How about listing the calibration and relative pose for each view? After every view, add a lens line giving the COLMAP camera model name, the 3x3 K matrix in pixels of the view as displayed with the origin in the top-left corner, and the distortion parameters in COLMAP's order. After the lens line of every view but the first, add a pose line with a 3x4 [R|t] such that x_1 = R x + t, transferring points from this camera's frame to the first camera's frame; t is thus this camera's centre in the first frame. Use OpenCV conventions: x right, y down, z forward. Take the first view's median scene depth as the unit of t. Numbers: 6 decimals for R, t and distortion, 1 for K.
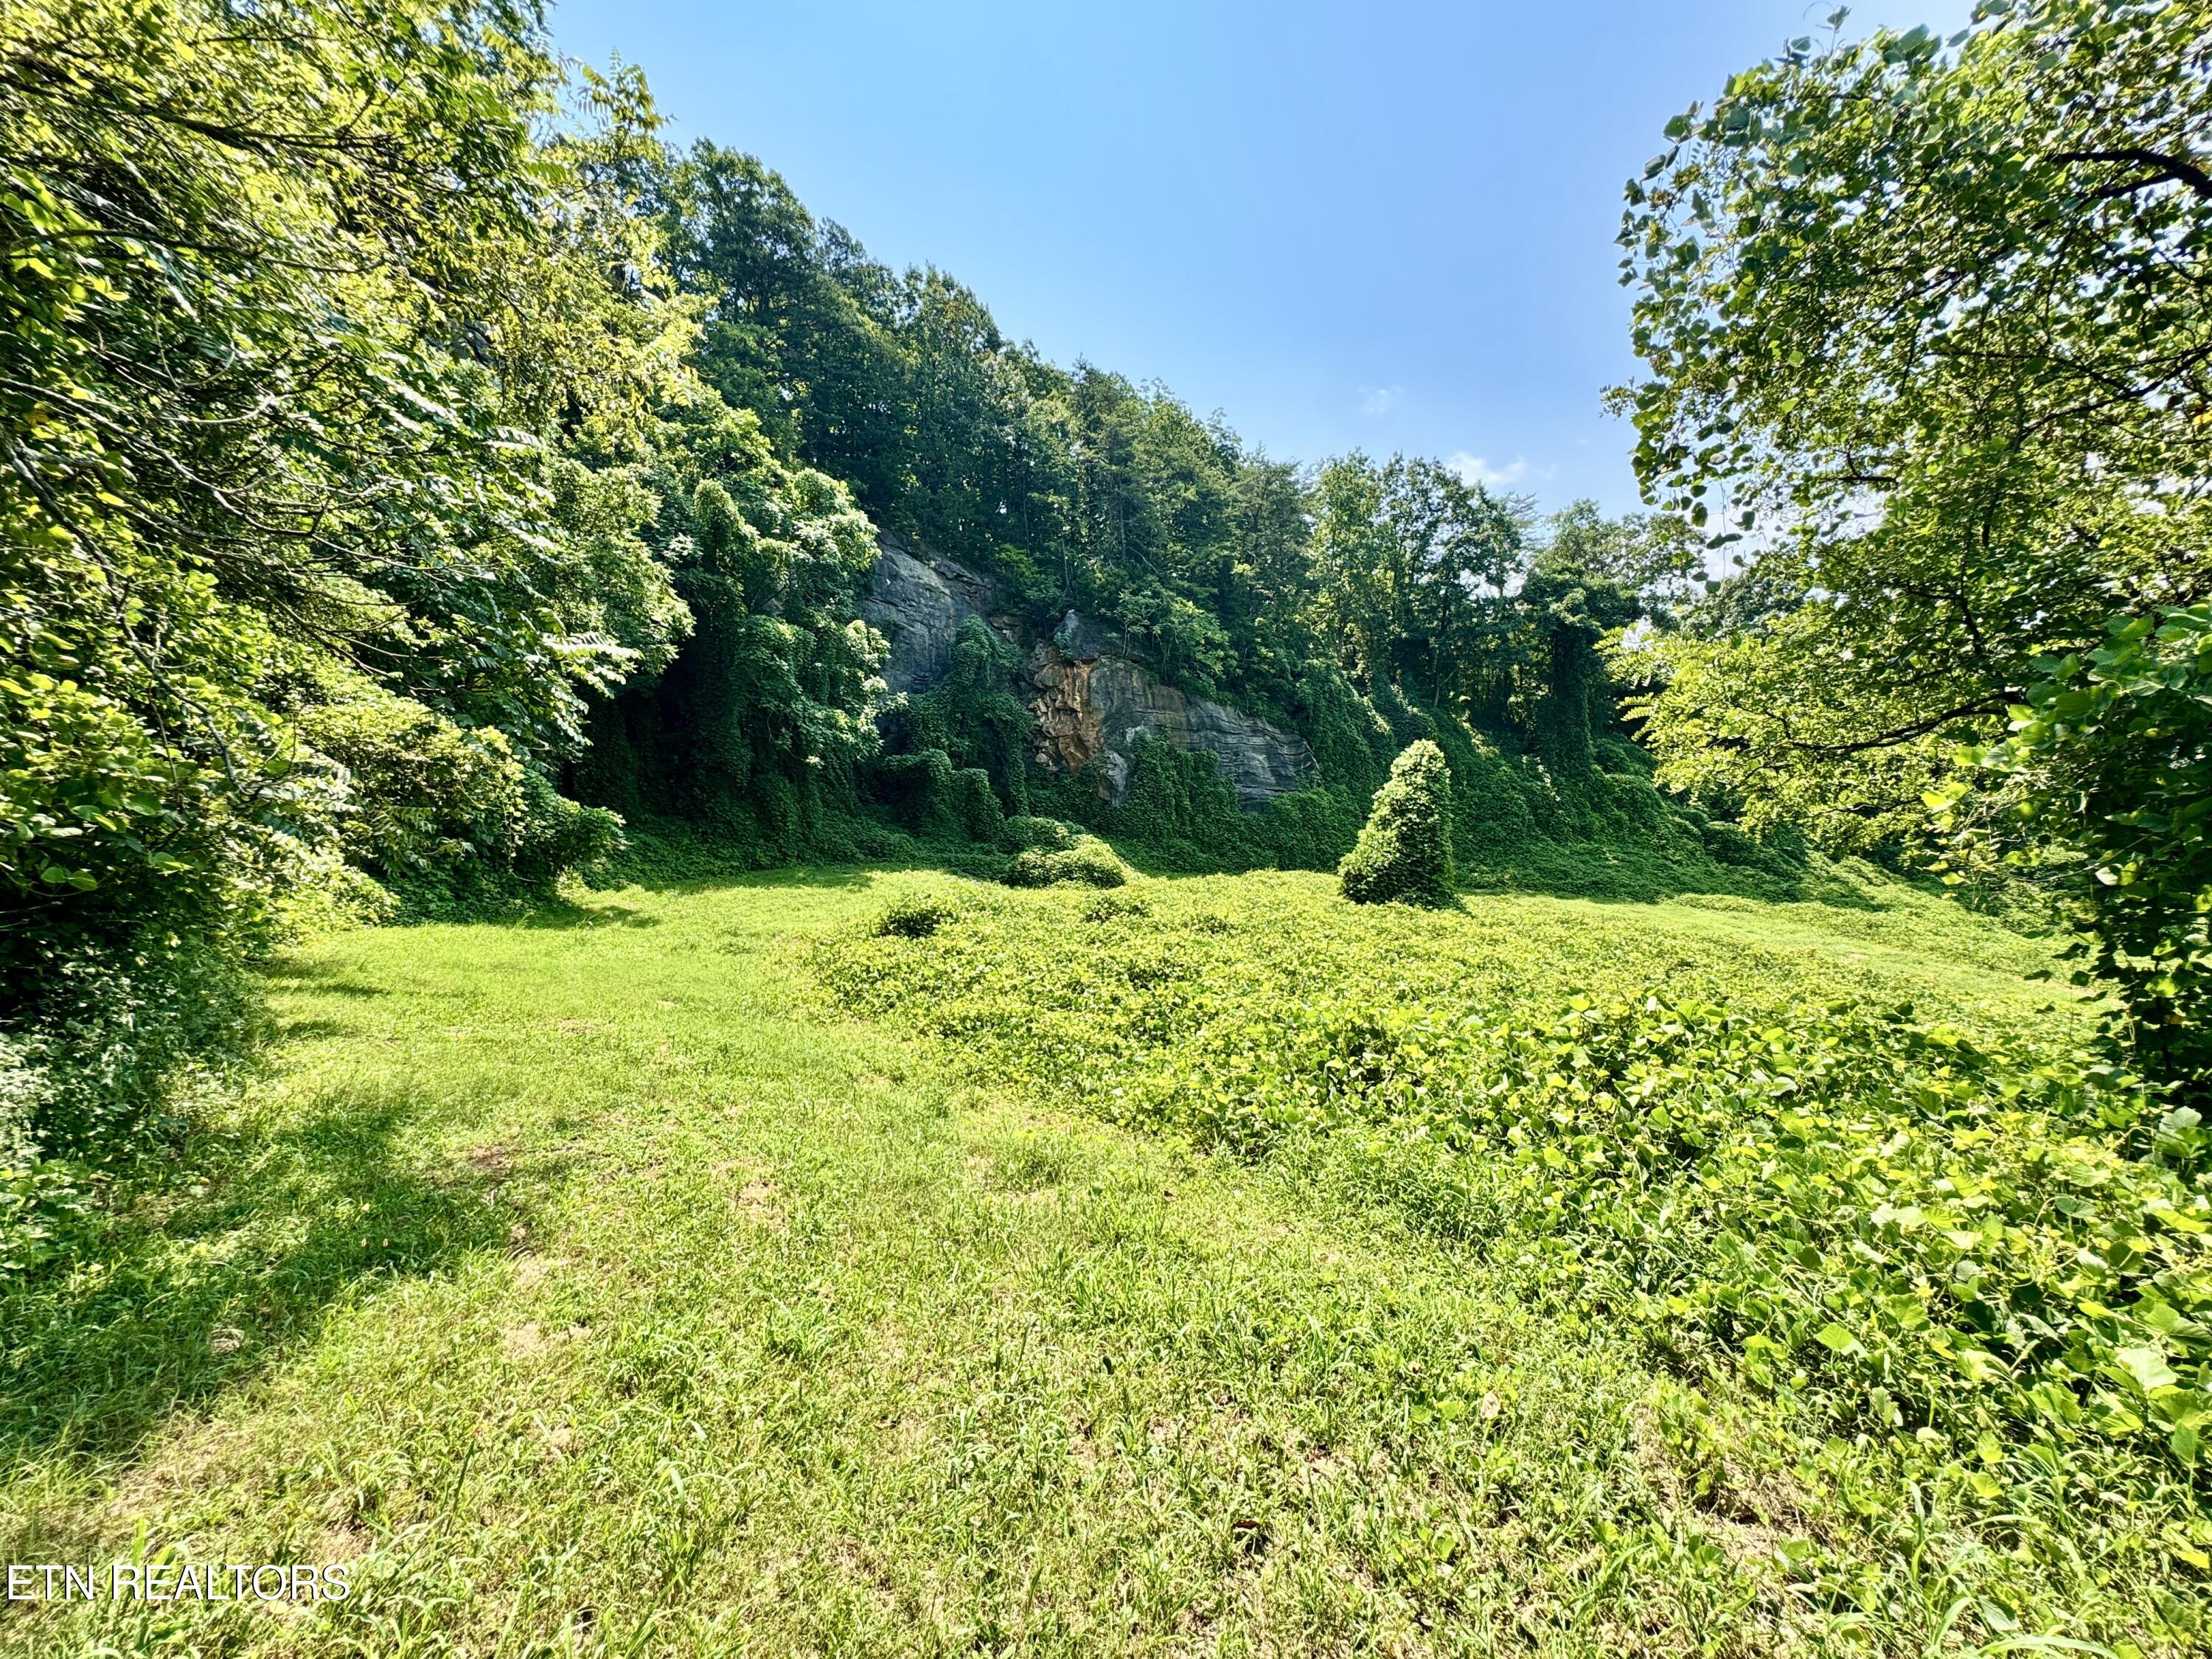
lens RADIAL K [[883.5, 0, 1098.3], [0, 883.5, 838.1], [0, 0, 1]] dist [-0.003459, 0.001268]
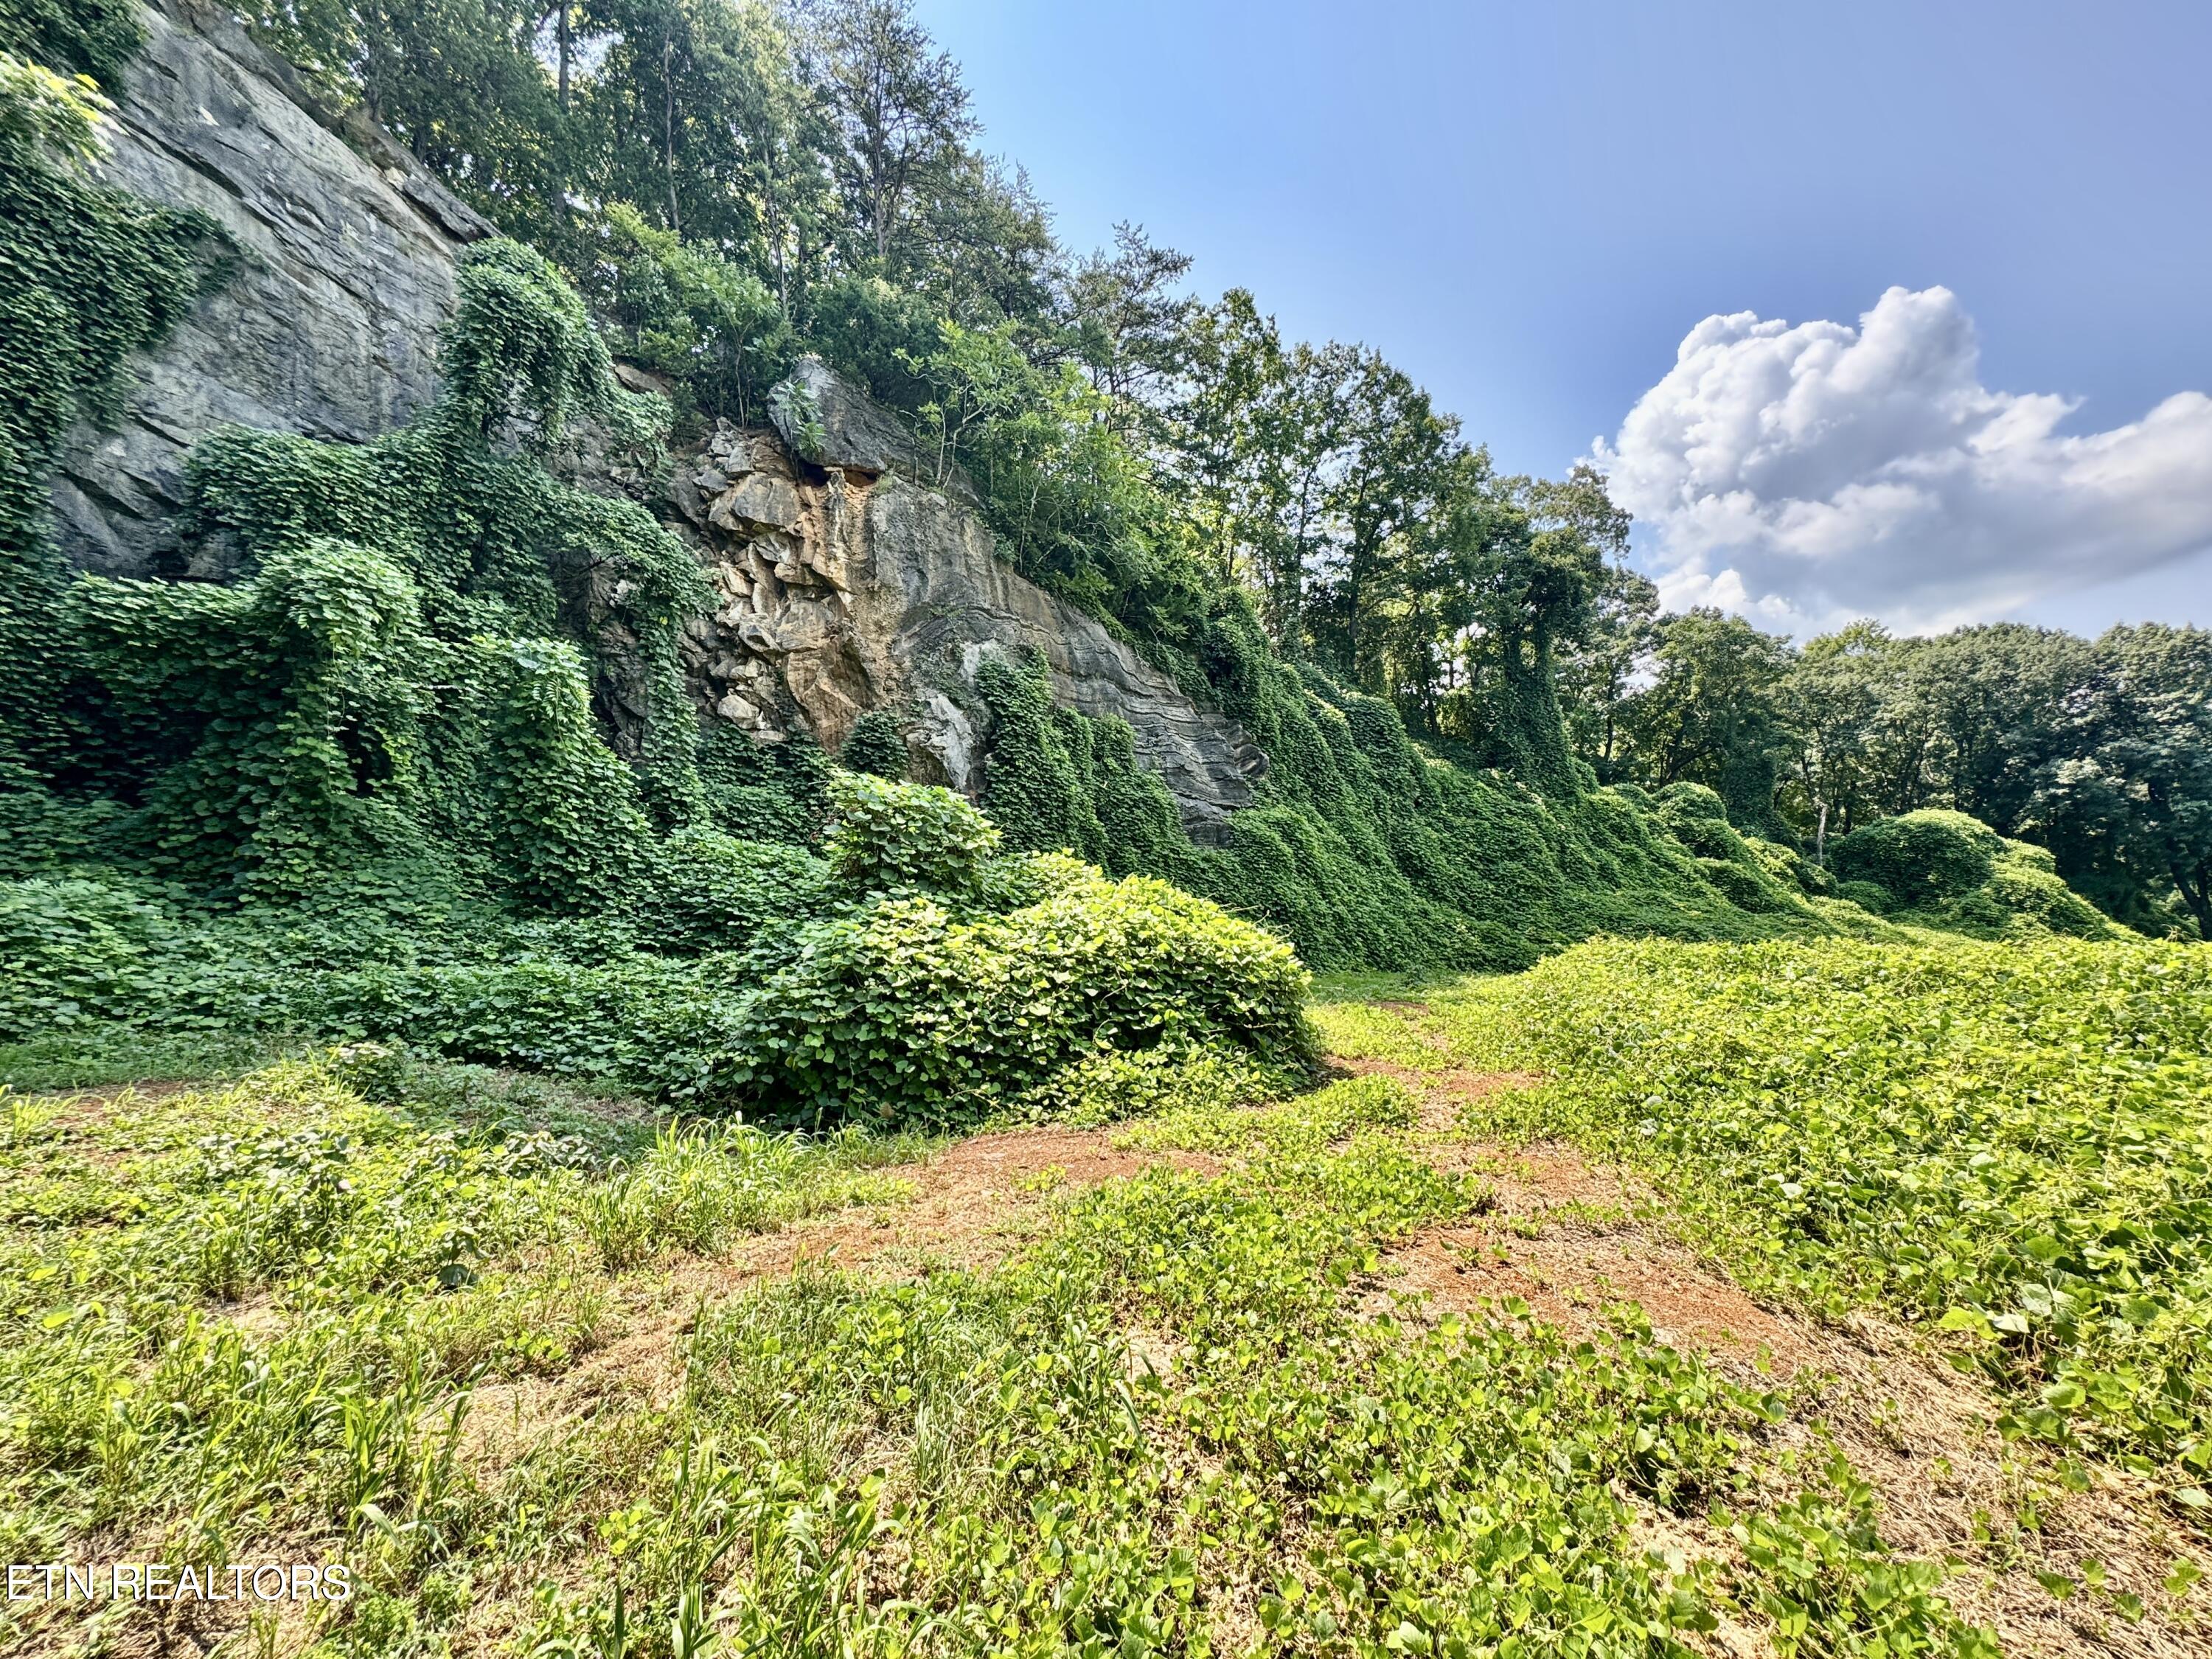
lens RADIAL K [[883.5, 0, 1105.7], [0, 883.5, 836.8], [0, 0, 1]] dist [-0.003459, 0.001268]
pose [[0.904319, -0.009188, 0.426759, -0.084502], [0.062197, 0.991935, -0.110442, 0.016289], [-0.422303, 0.126417, 0.897596, 0.609465]]
